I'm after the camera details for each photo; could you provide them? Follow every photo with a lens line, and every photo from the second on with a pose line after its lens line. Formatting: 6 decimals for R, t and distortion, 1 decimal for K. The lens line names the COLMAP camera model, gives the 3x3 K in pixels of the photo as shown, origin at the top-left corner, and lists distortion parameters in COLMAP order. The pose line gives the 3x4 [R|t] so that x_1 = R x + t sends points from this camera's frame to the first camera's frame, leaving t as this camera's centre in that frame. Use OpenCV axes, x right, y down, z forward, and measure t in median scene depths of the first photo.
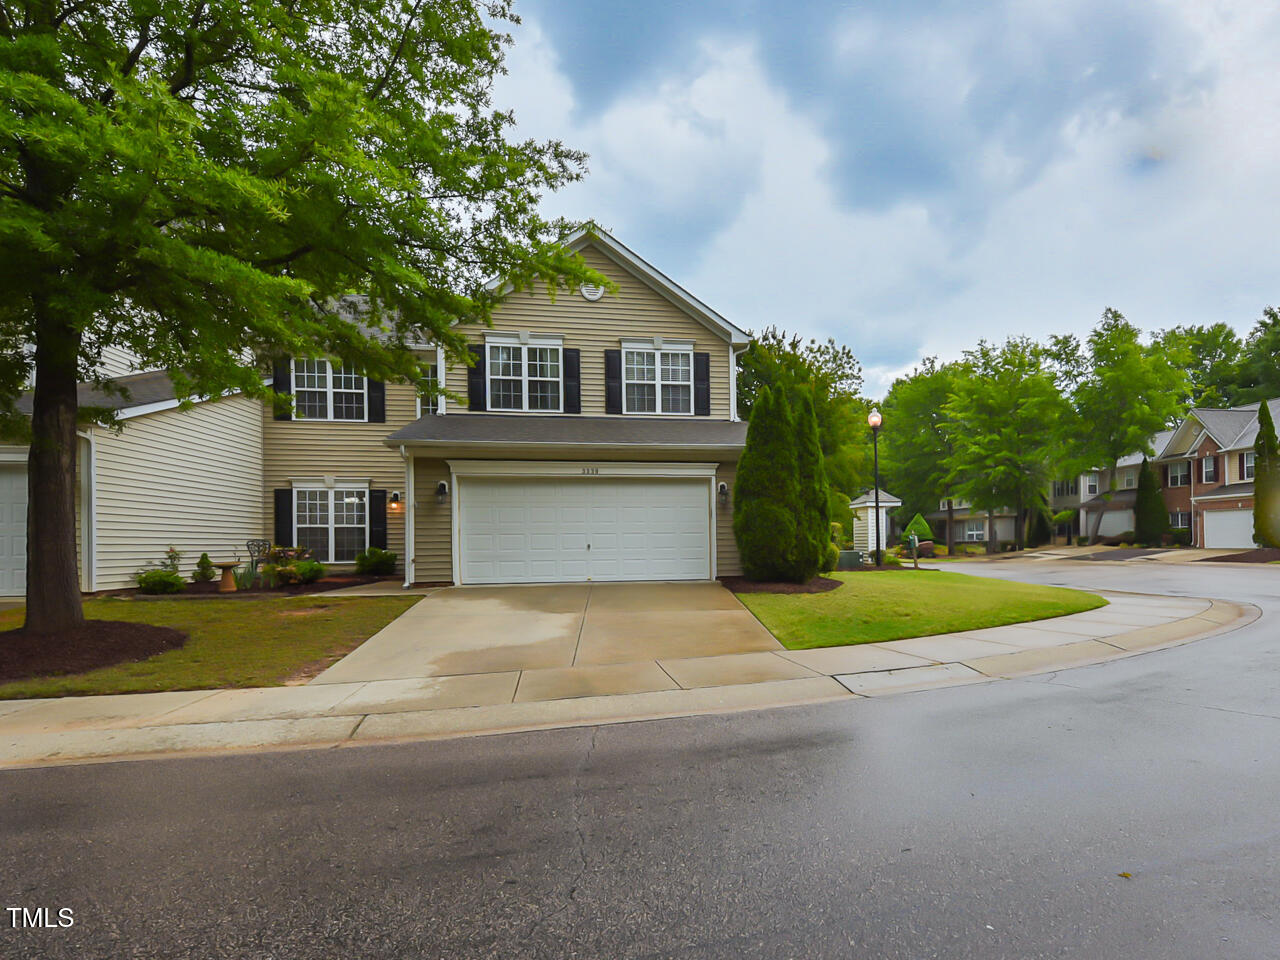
lens RADIAL K [[554.4, 0, 640.7], [0, 554.4, 545.9], [0, 0, 1]] dist [0.001674, 0.000060]
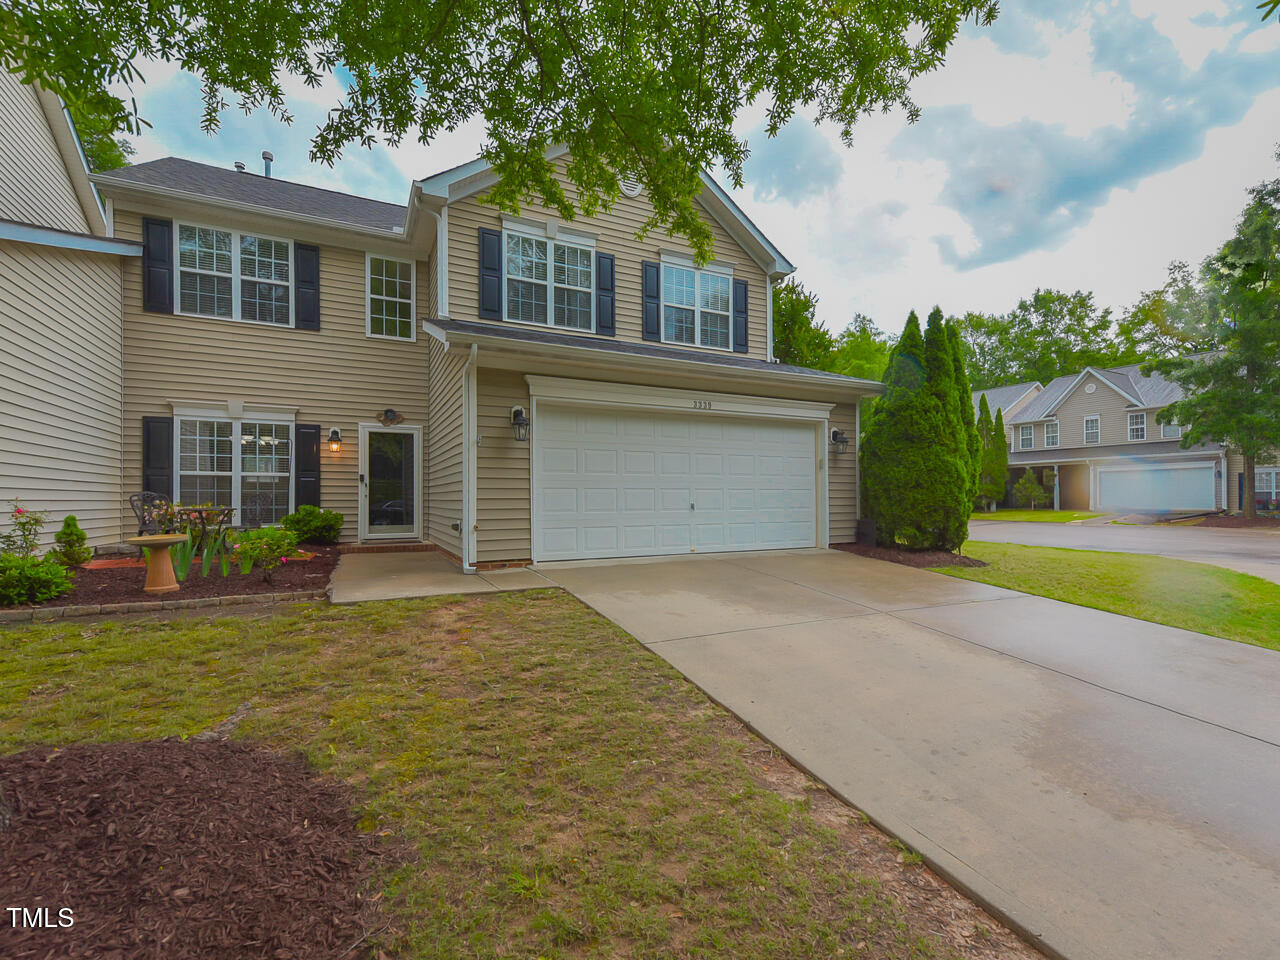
lens RADIAL K [[549.9, 0, 640.0], [0, 549.9, 498.5], [0, 0, 1]] dist [0.000773, -0.000105]
pose [[0.967106, 0.007519, 0.254263, -0.260298], [-0.005223, 0.999939, -0.009704, -0.001227], [-0.254321, 0.008057, 0.967086, 0.225466]]
